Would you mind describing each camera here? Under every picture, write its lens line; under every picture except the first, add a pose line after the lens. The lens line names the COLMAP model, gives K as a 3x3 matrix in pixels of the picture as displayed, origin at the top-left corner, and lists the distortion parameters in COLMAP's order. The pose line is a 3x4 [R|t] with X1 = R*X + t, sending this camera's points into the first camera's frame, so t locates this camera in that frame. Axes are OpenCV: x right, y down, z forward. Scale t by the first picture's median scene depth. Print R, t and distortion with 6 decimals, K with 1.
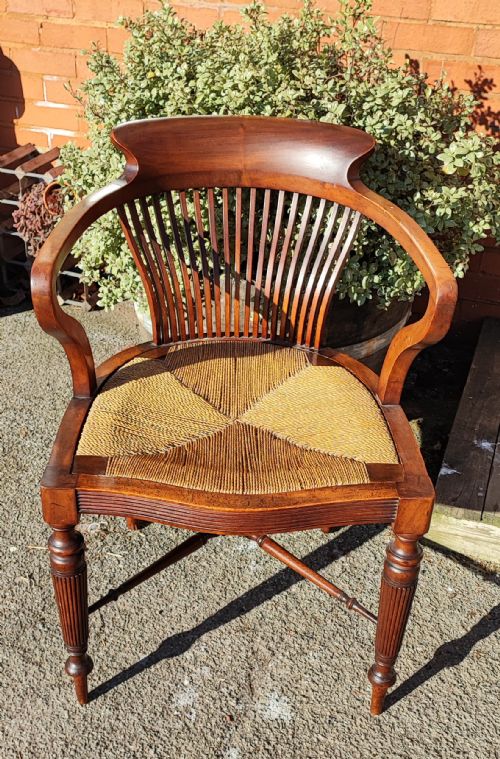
lens RADIAL K [[842.7, 0, 208.0], [0, 842.7, 404.0], [0, 0, 1]] dist [0.014193, 0.000000]
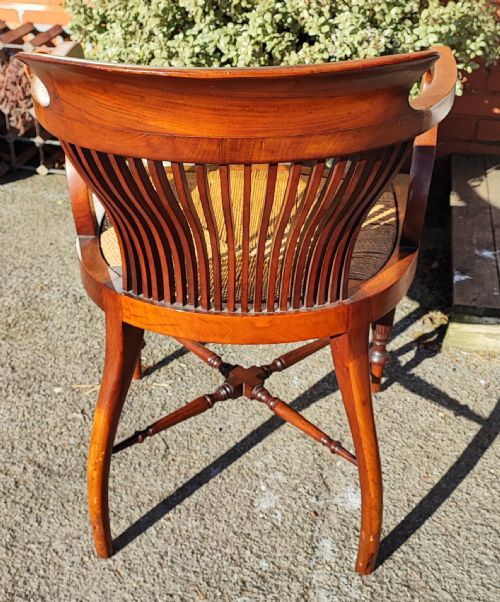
lens RADIAL K [[799.2, 0, 234.0], [0, 799.2, 273.4], [0, 0, 1]] dist [0.005438, 0.000000]
pose [[0.987184, -0.084103, 0.135630, -0.160258], [0.089559, 0.995379, -0.034630, 0.097332], [-0.132090, 0.046333, 0.990154, 0.037205]]
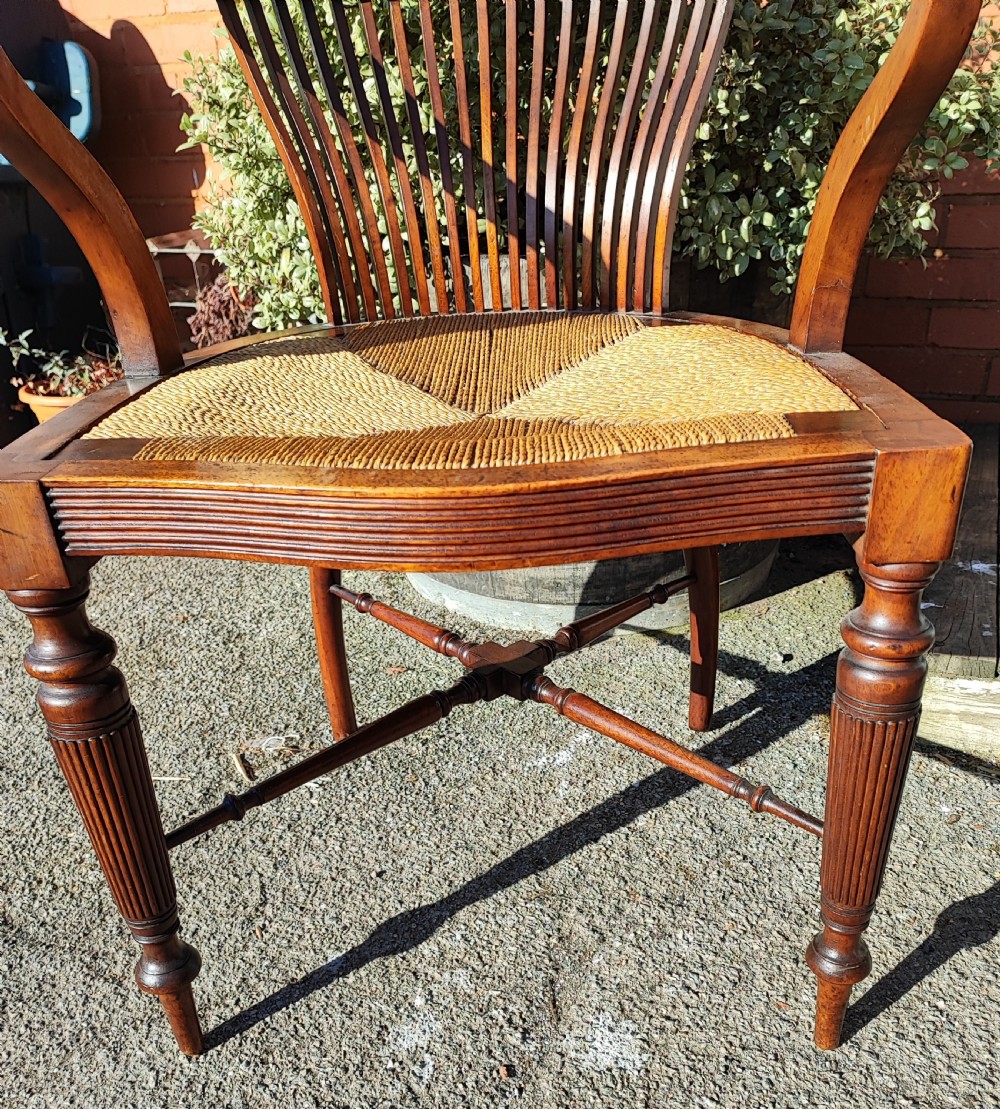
lens RADIAL K [[1012.8, 0, 532.4], [0, 1012.8, 693.3], [0, 0, 1]] dist [0.017841, 0.000000]
pose [[0.998443, -0.051740, -0.020830, 0.055700], [0.050985, 0.998077, -0.035246, 0.170333], [0.022613, 0.034129, 0.999162, 0.402344]]
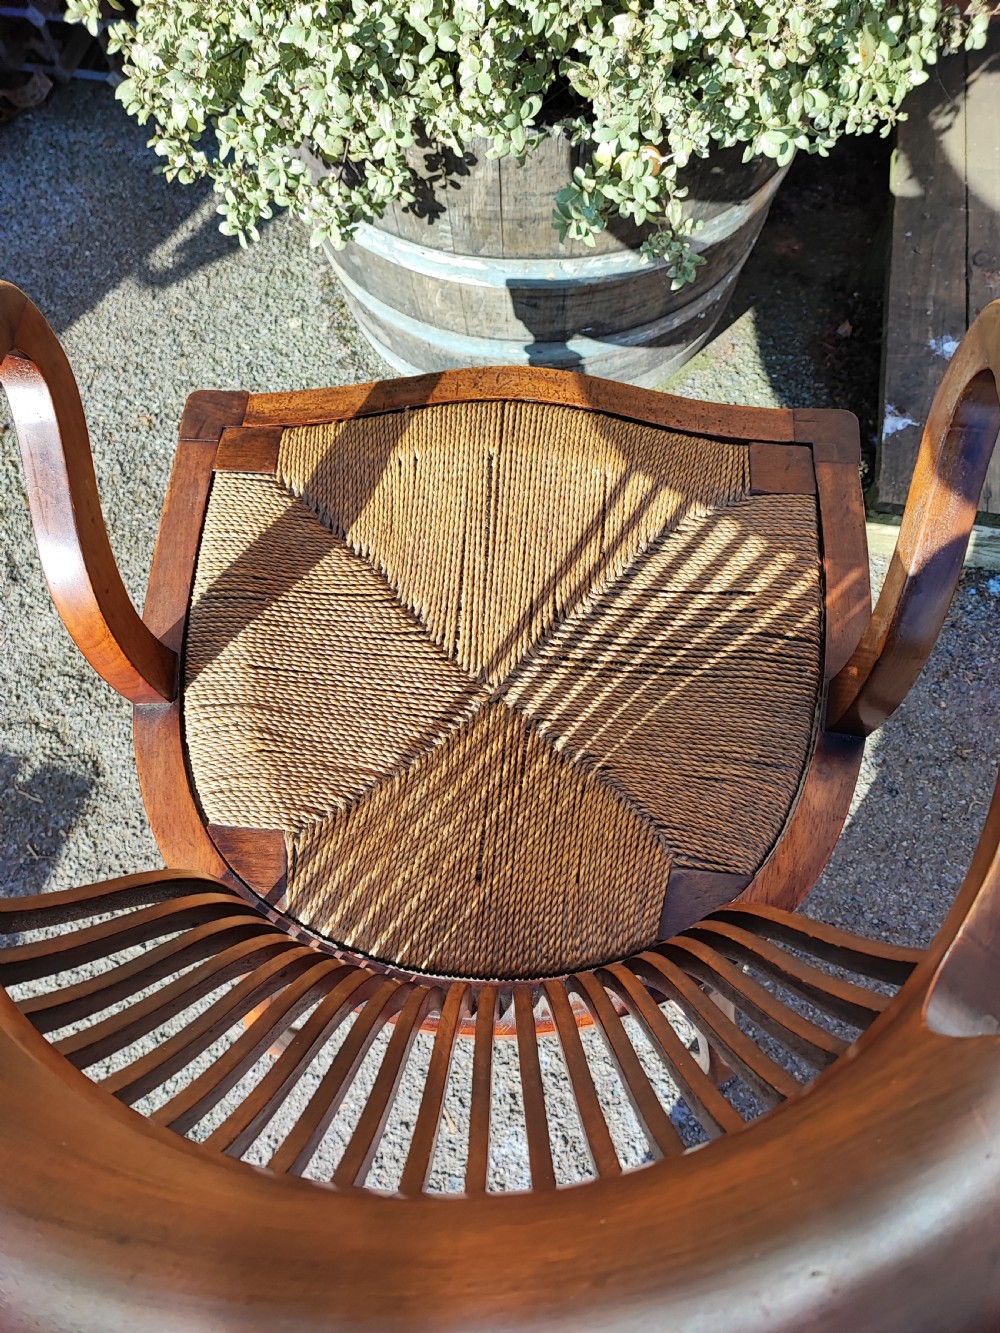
lens RADIAL K [[963.5, 0, 502.4], [0, 963.5, 653.4], [0, 0, 1]] dist [0.023735, -0.032487]
pose [[0.982161, -0.183541, 0.040899, -0.048225], [0.131874, 0.827347, 0.545992, -0.222187], [-0.134050, -0.530858, 0.836792, 0.454806]]
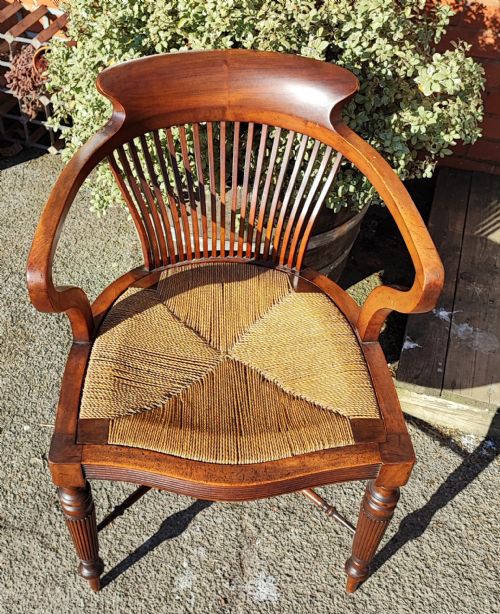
lens RADIAL K [[696.8, 0, 194.0], [0, 696.8, 271.9], [0, 0, 1]] dist [0.012036, 0.000000]
pose [[0.999561, -0.027113, 0.011958, -0.013545], [0.024602, 0.984239, 0.175125, -0.216690], [-0.016517, -0.174754, 0.984474, 0.125583]]
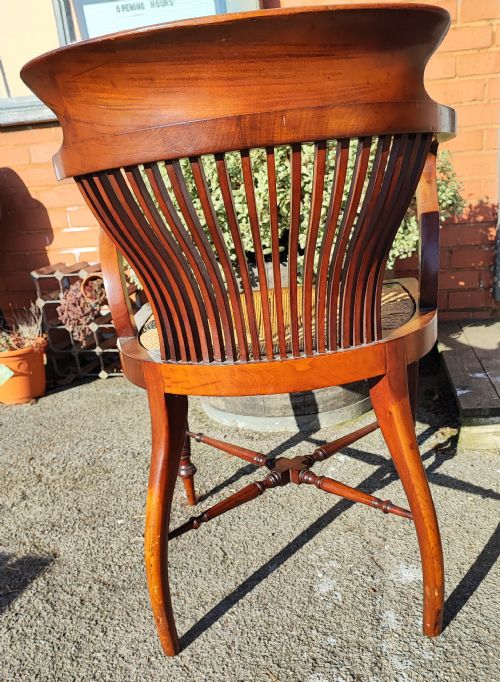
lens RADIAL K [[591.9, 0, 282.4], [0, 591.9, 406.1], [0, 0, 1]] dist [0.008082, 0.032264]
pose [[0.967199, -0.173022, 0.185985, -0.164240], [0.206687, 0.961667, -0.180216, 0.236057], [-0.147674, 0.212745, 0.965884, 0.227784]]
